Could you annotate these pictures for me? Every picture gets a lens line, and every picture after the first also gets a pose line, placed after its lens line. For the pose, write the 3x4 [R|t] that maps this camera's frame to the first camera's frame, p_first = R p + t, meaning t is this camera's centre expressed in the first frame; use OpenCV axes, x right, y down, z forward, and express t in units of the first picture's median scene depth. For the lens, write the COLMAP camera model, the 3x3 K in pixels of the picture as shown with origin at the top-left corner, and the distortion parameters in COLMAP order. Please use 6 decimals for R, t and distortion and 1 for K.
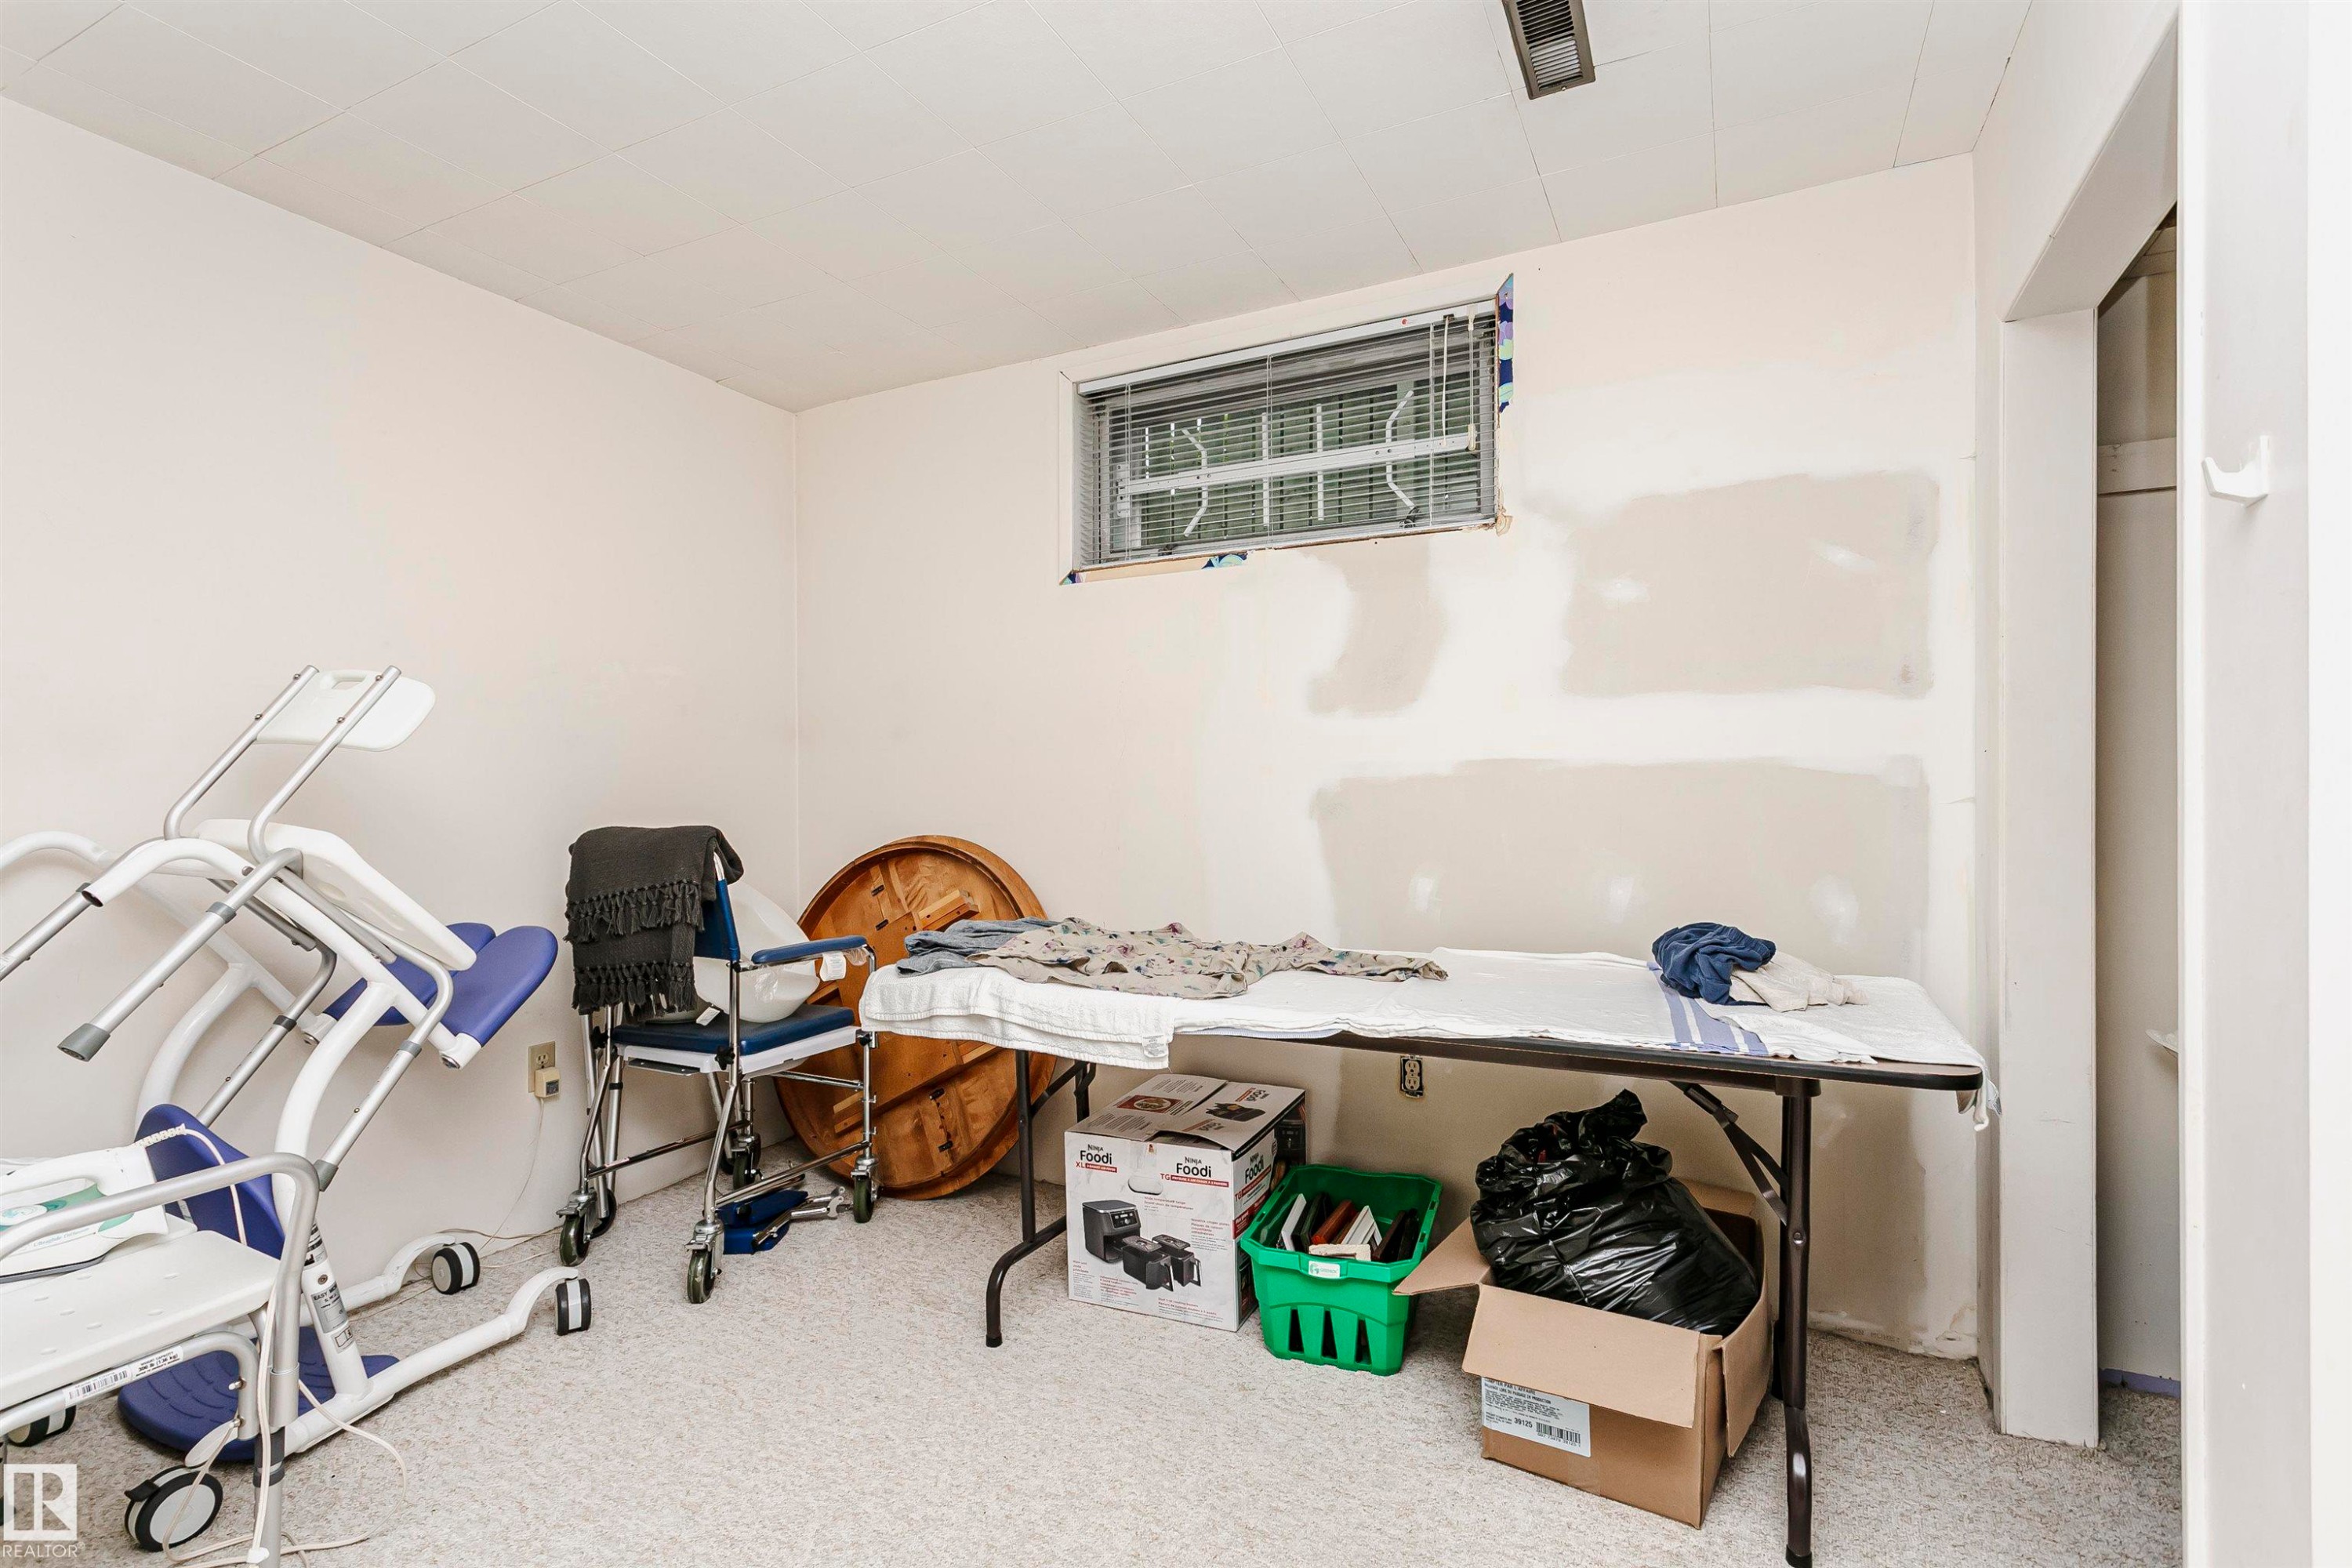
lens RADIAL K [[1142.7, 0, 1160.9], [0, 1142.7, 790.8], [0, 0, 1]] dist [0.000907, 0.002047]
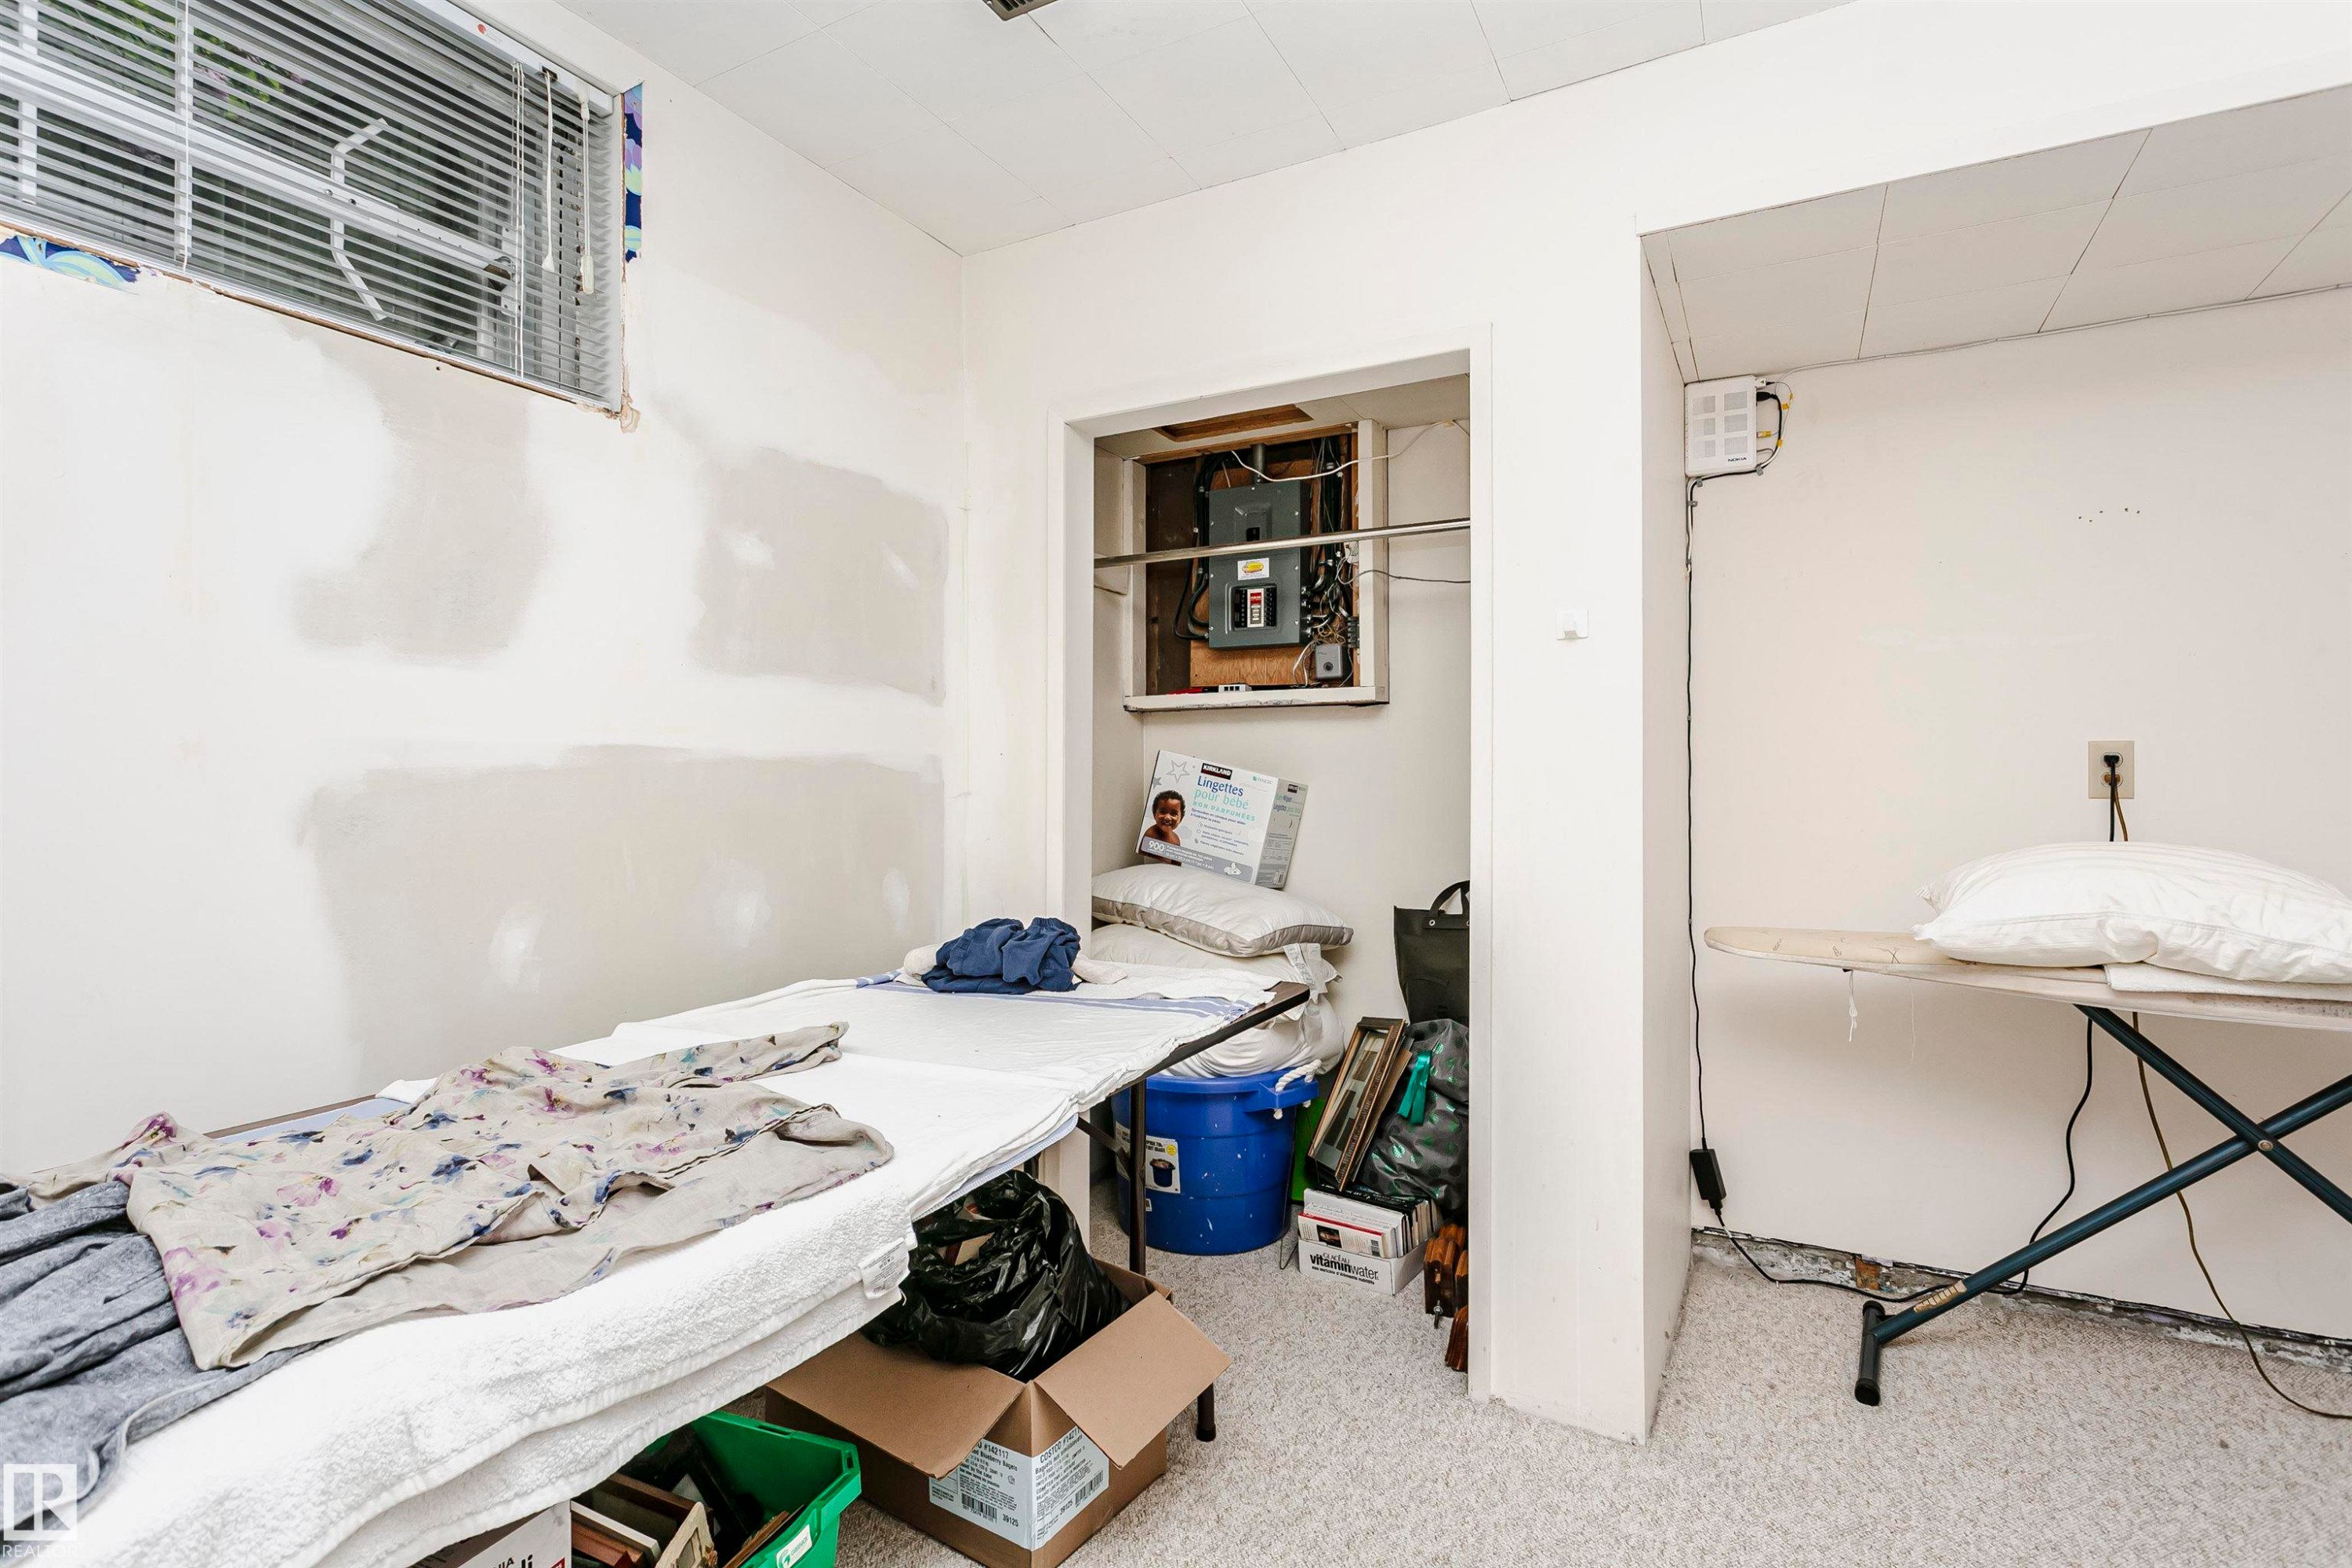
lens RADIAL K [[1142.7, 0, 1170.4], [0, 1142.7, 772.4], [0, 0, 1]] dist [0.000907, 0.002047]
pose [[0.027320, 0.008467, 0.999591, -0.395676], [0.002635, 0.999960, -0.008543, -0.004143], [-0.999623, 0.002868, 0.027297, 0.623781]]
